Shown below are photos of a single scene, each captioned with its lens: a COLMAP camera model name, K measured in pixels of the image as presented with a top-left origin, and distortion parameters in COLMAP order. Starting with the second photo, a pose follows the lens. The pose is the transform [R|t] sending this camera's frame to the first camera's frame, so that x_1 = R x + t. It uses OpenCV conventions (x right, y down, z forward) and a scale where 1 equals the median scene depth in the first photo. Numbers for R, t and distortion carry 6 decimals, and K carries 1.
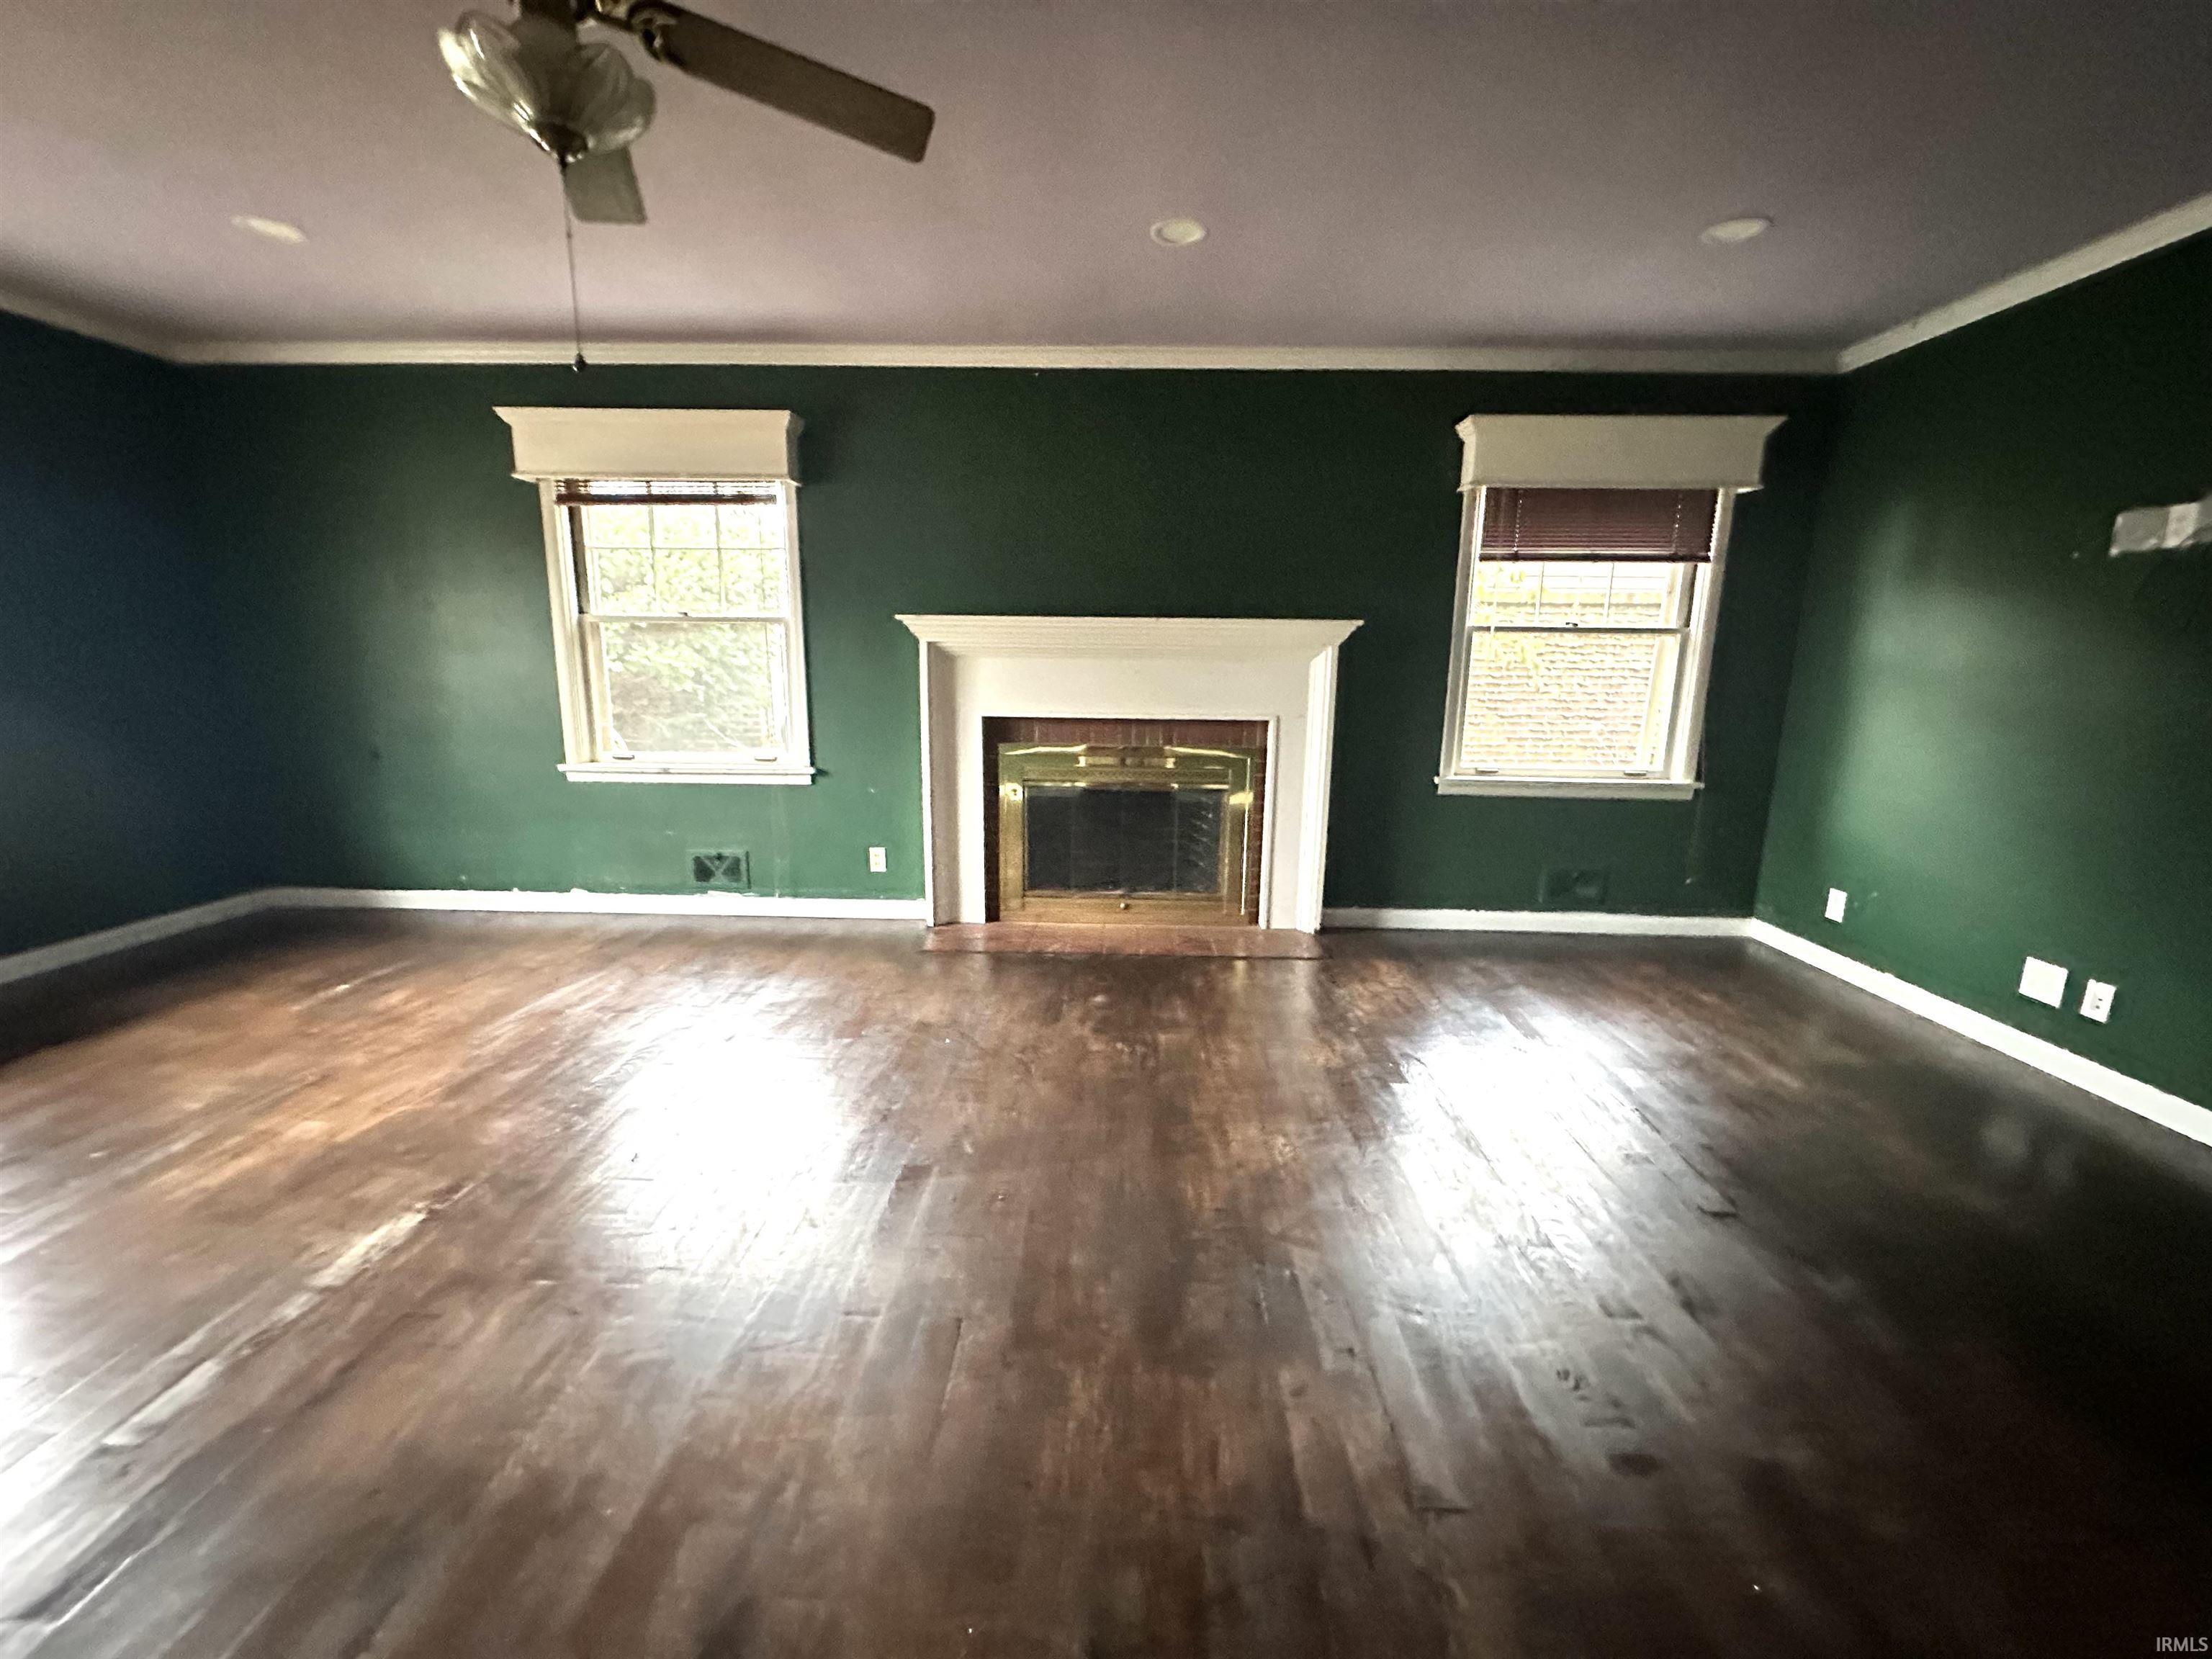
lens RADIAL K [[877.6, 0, 1106.4], [0, 877.6, 834.4], [0, 0, 1]] dist [-0.003613, -0.000033]
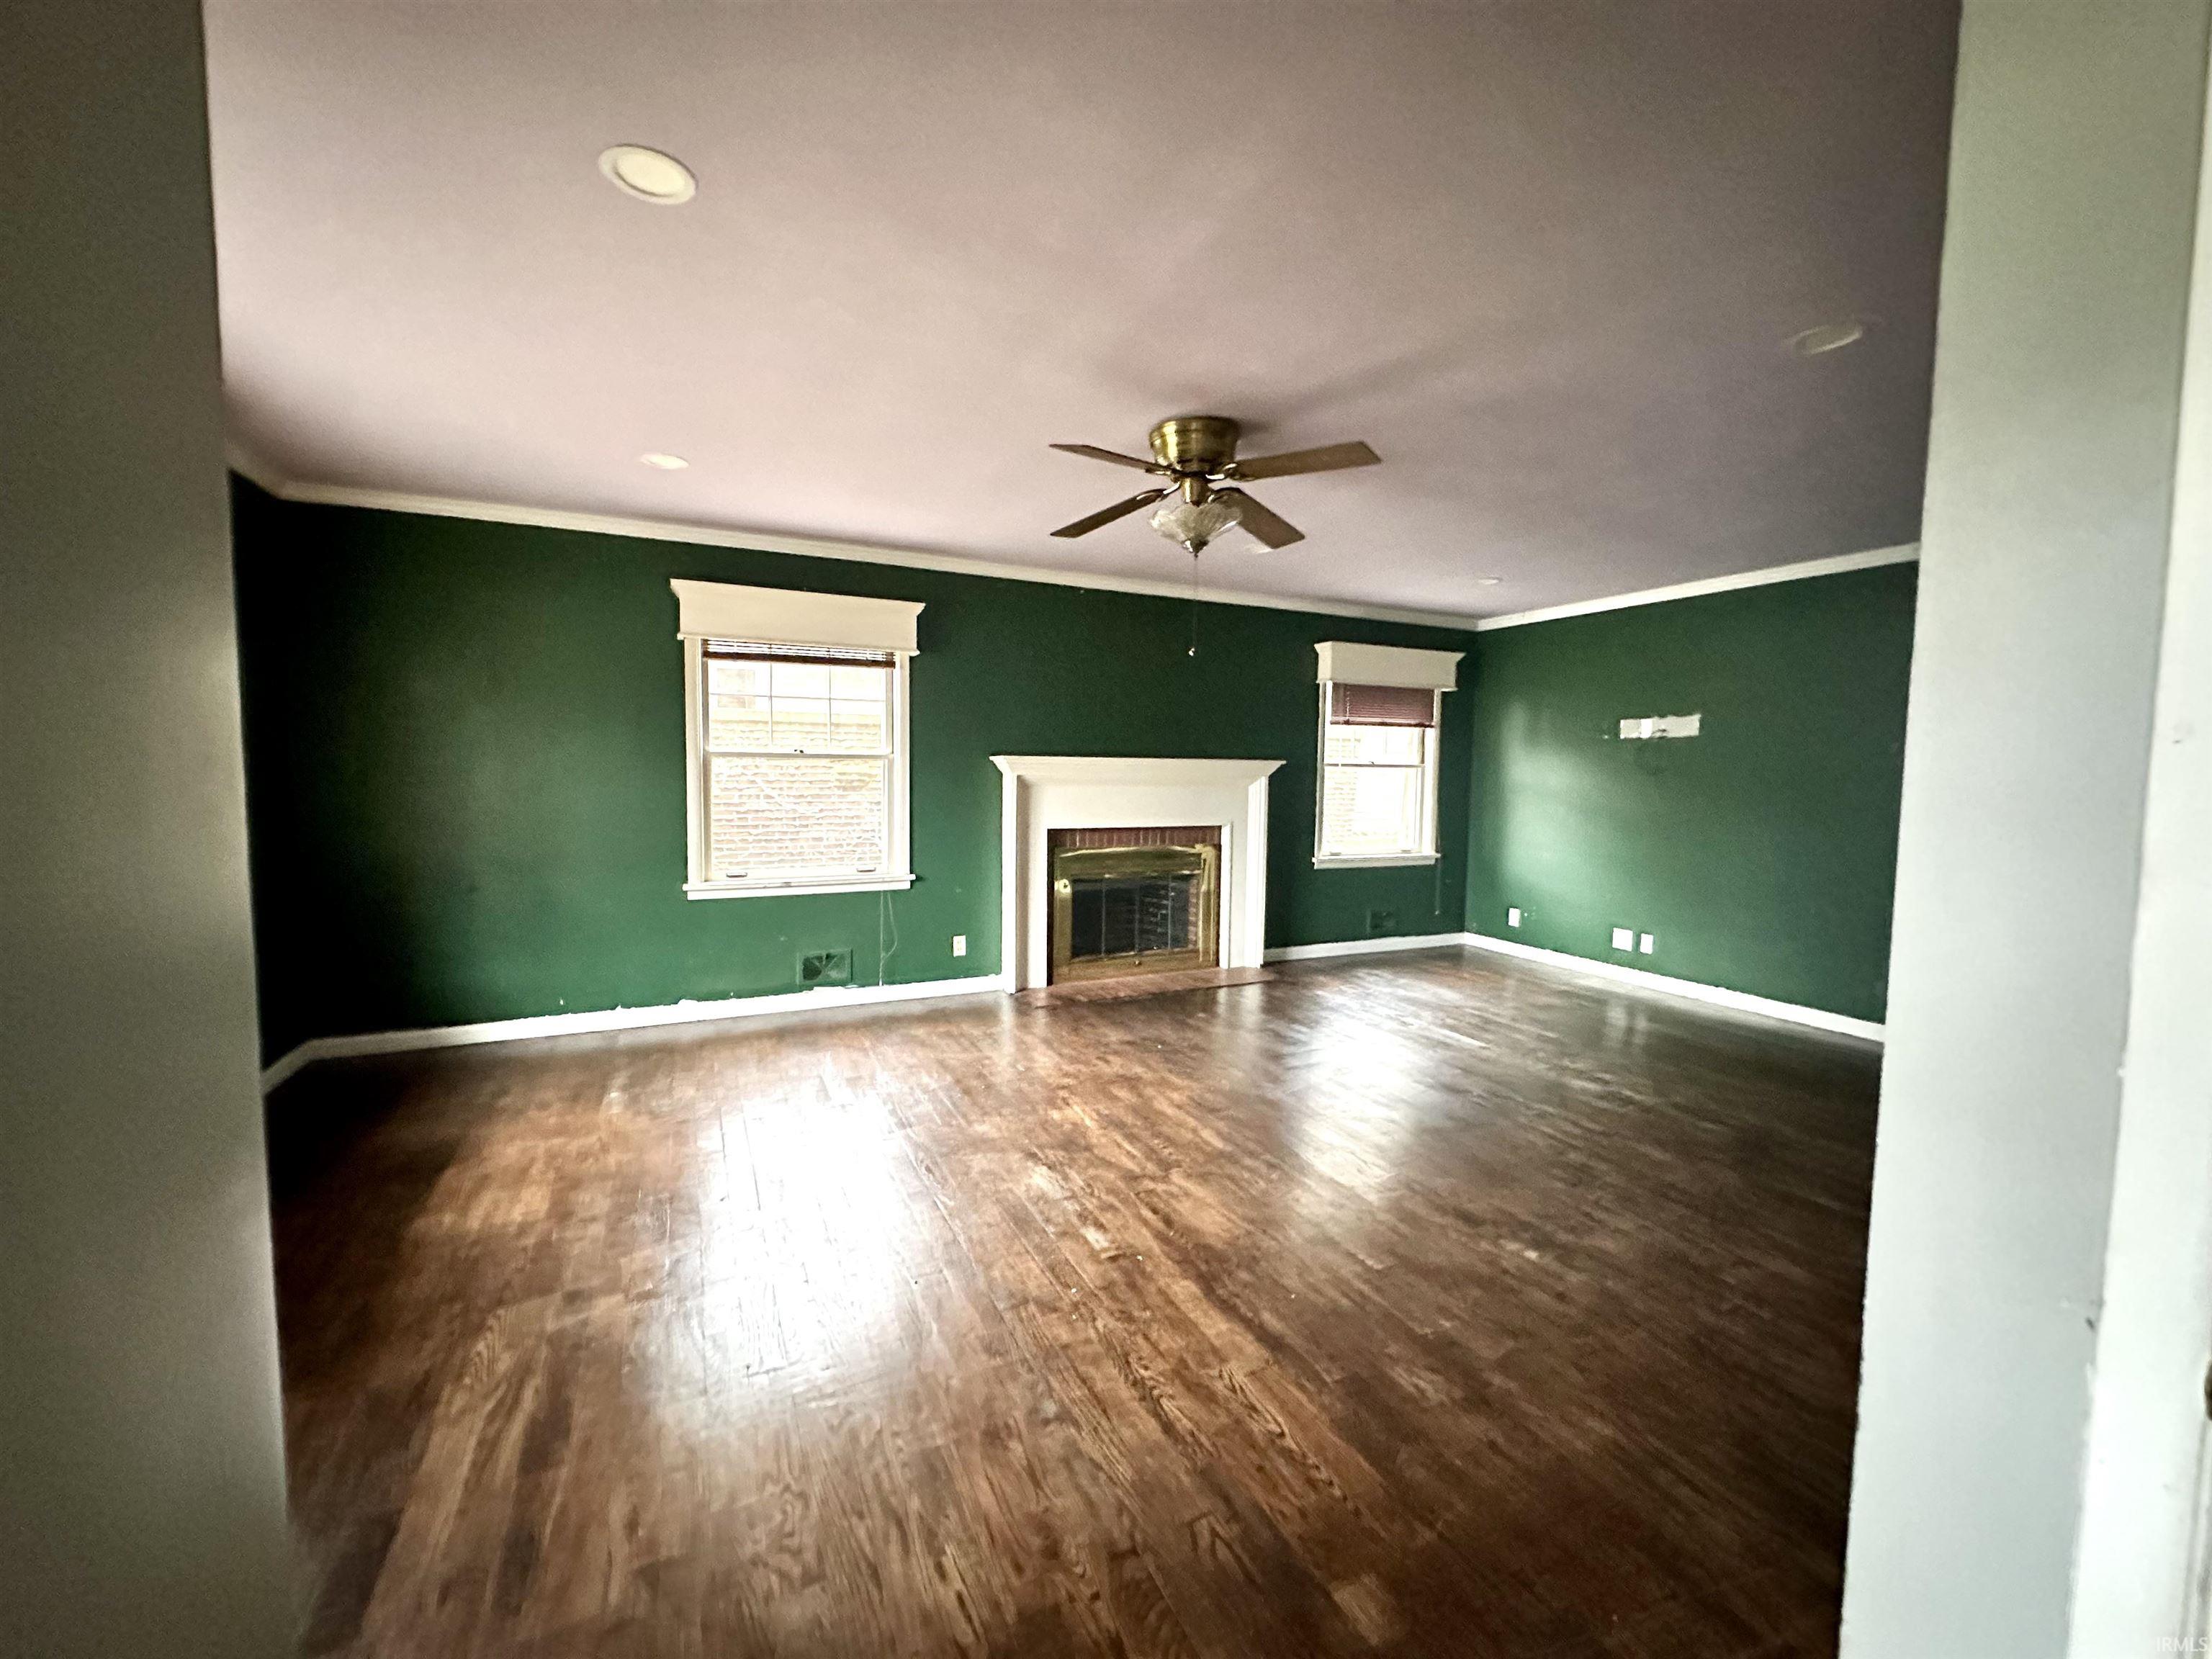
lens RADIAL K [[877.6, 0, 1108.6], [0, 877.6, 832.9], [0, 0, 1]] dist [-0.003613, -0.000033]
pose [[0.891438, -0.034259, 0.451846, -0.660492], [0.088659, 0.991053, -0.099772, 0.013225], [-0.444385, 0.129001, 0.886499, -0.228107]]
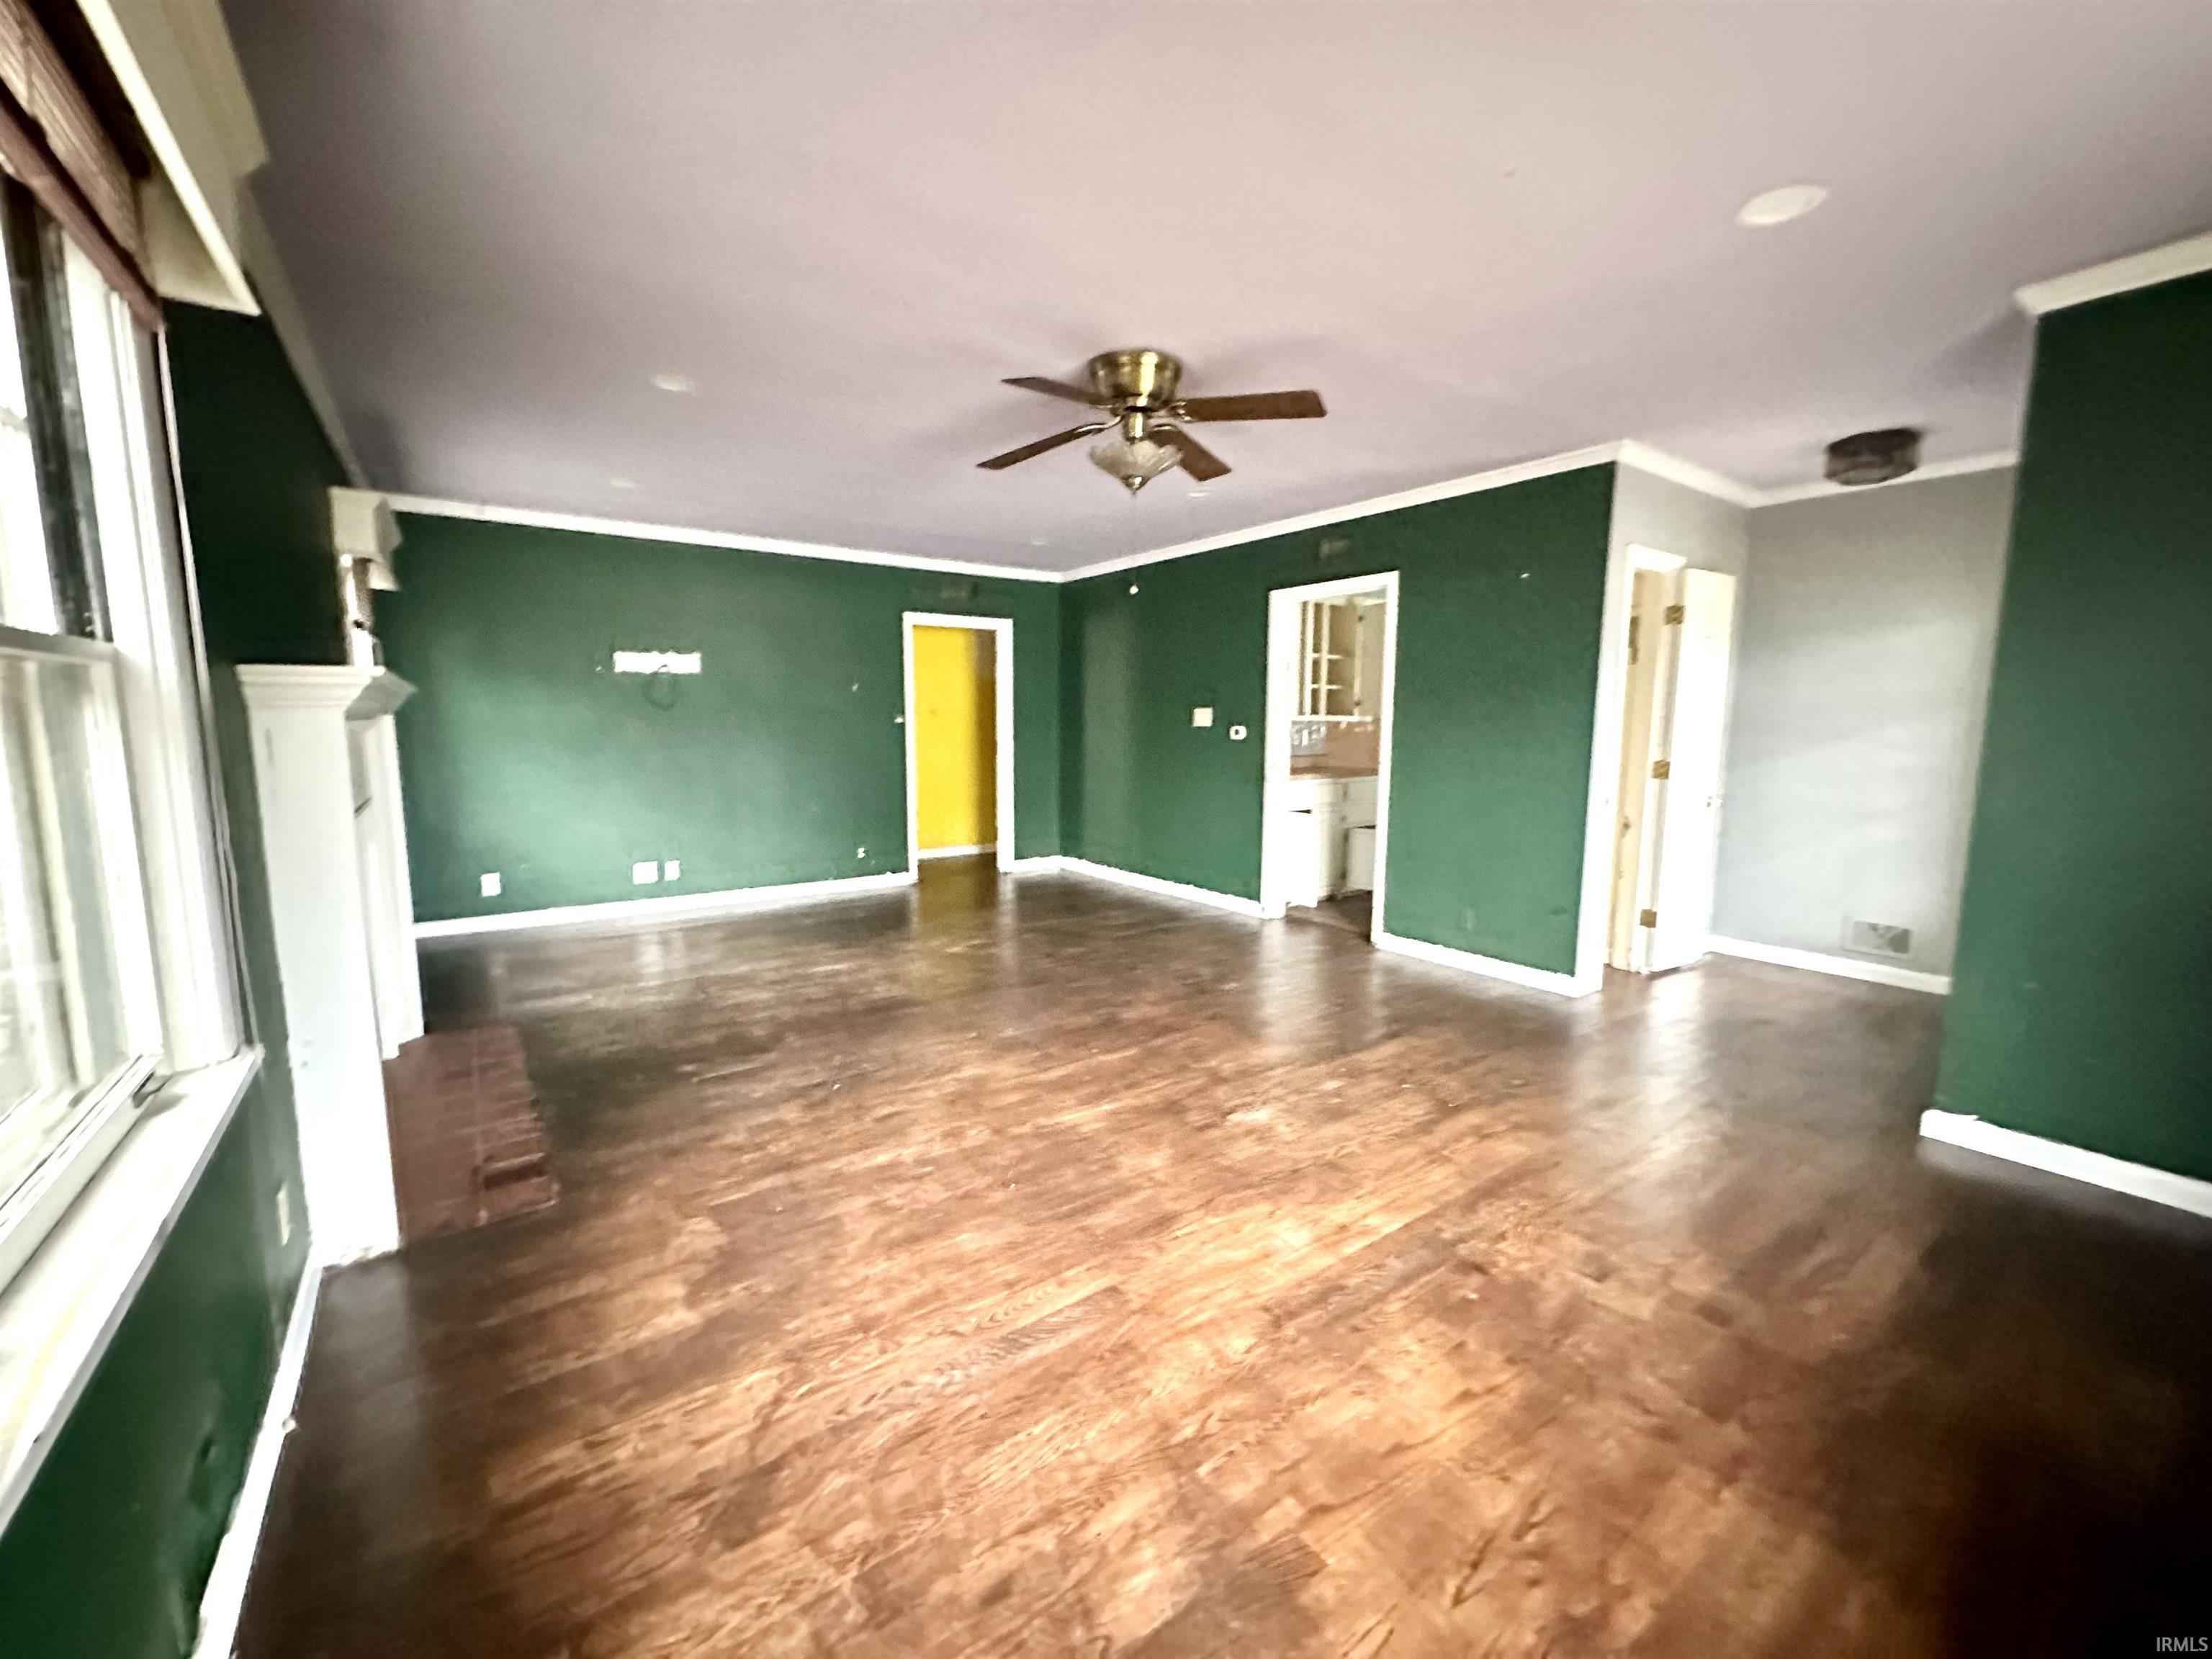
lens RADIAL K [[877.6, 0, 1107.2], [0, 877.6, 823.4], [0, 0, 1]] dist [-0.003613, -0.000033]
pose [[-0.605323, -0.110670, 0.788249, -0.867406], [0.145762, 0.958130, 0.246457, -0.211408], [-0.782520, 0.264083, -0.563846, 0.915364]]
